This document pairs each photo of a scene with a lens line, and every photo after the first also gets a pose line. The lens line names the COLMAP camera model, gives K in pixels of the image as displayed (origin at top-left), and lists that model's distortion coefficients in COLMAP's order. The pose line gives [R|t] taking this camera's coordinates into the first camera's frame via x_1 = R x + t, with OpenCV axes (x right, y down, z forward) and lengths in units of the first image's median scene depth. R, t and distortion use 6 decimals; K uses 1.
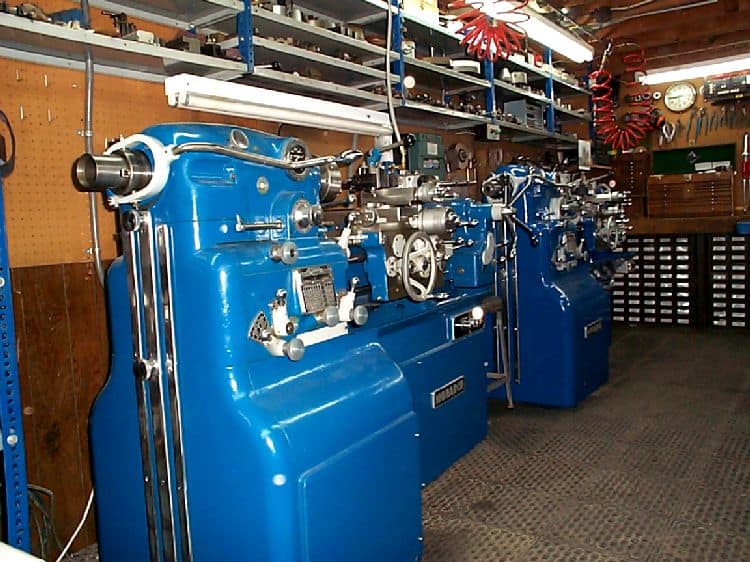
lens RADIAL K [[637.4, 0, 375.0], [0, 637.4, 281.0], [0, 0, 1]] dist [-0.002630, 0.094050]
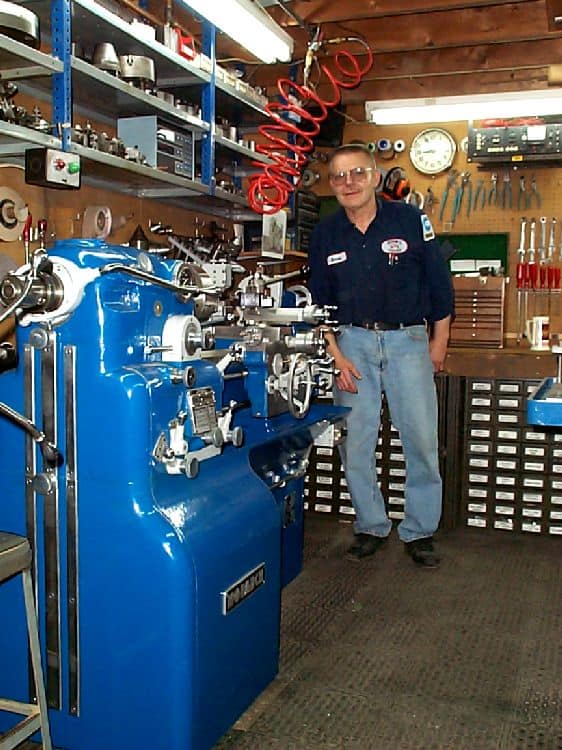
lens RADIAL K [[637.4, 0, 281.0], [0, 637.4, 375.0], [0, 0, 1]] dist [-0.002630, 0.094050]
pose [[0.979584, 0.028883, 0.198949, 0.232807], [-0.035235, 0.998974, 0.028462, -0.089605], [-0.197923, -0.034890, 0.979597, 0.452125]]
